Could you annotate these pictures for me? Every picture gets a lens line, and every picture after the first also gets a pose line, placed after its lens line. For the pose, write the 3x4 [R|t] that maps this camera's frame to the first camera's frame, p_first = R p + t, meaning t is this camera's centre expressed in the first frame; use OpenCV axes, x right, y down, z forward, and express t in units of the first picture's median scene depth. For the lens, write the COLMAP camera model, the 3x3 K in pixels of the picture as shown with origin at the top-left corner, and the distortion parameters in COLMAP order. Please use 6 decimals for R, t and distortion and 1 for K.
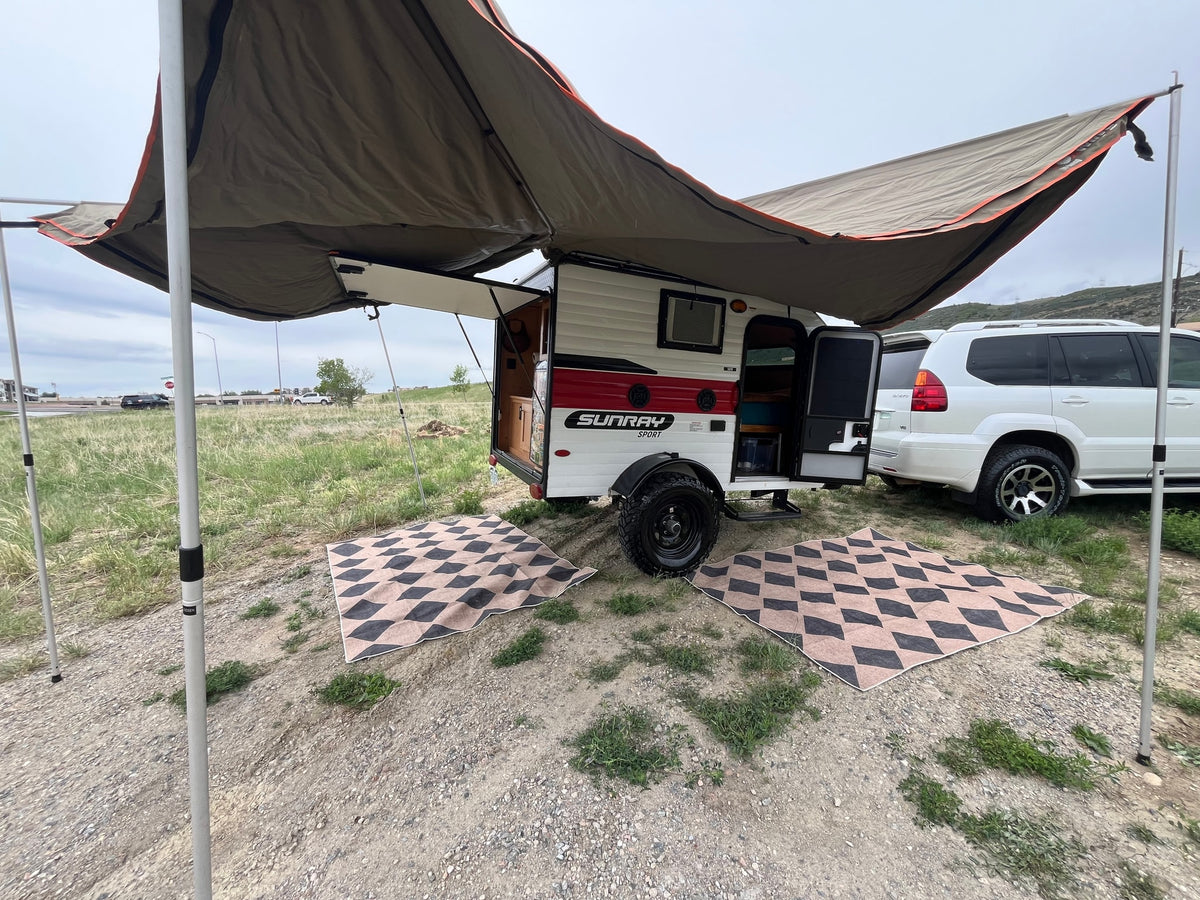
lens RADIAL K [[486.0, 0, 601.3], [0, 486.0, 456.2], [0, 0, 1]] dist [-0.001524, 0.000366]
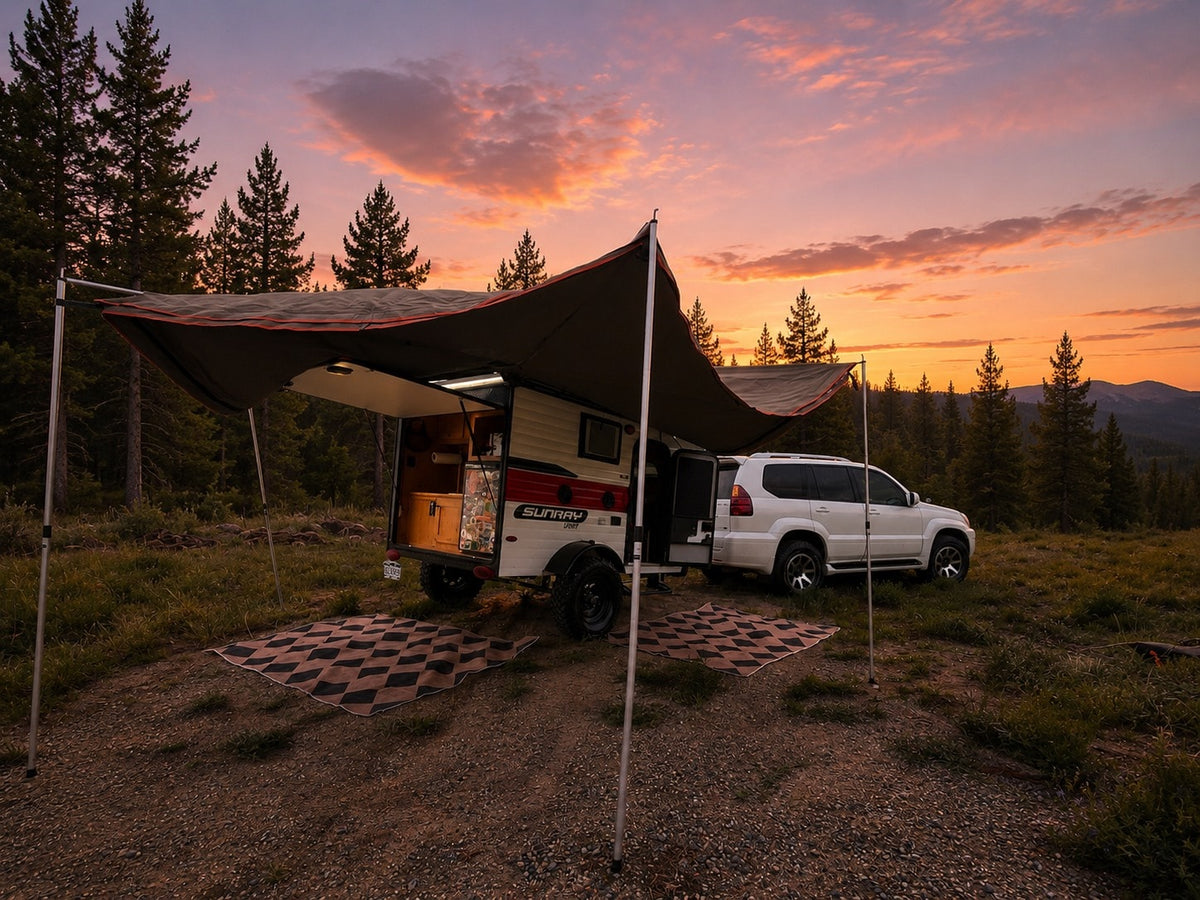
lens RADIAL K [[558.2, 0, 626.5], [0, 558.2, 531.3], [0, 0, 1]] dist [0.036100, 0.000297]
pose [[0.899243, 0.008527, 0.437367, -0.397506], [0.027857, 0.996664, -0.076707, 0.082484], [-0.436562, 0.081162, 0.896006, -0.337722]]
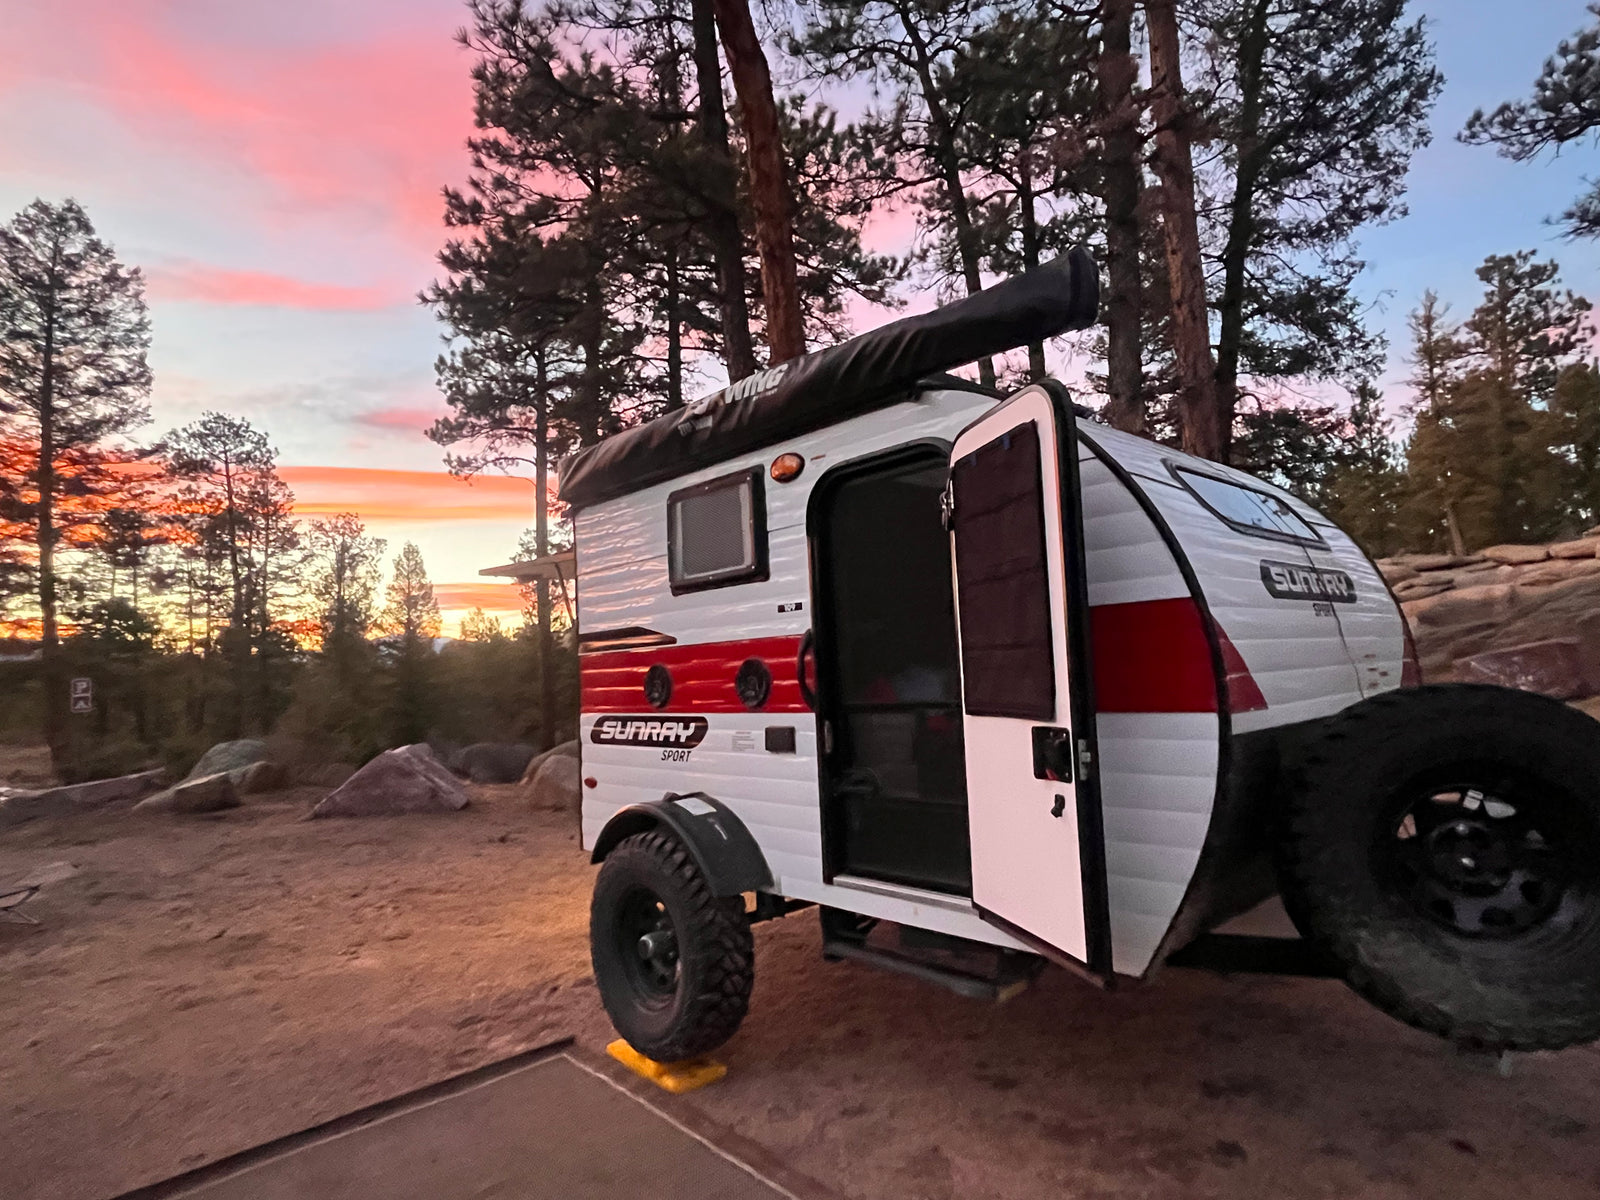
lens RADIAL K [[872.9, 0, 796.5], [0, 872.9, 602.3], [0, 0, 1]] dist [-0.004554, 0.000321]
pose [[0.314287, -0.156421, -0.936352, 1.064664], [-0.066643, 0.980263, -0.186125, -0.040399], [0.946986, 0.120898, 0.297660, 0.819136]]
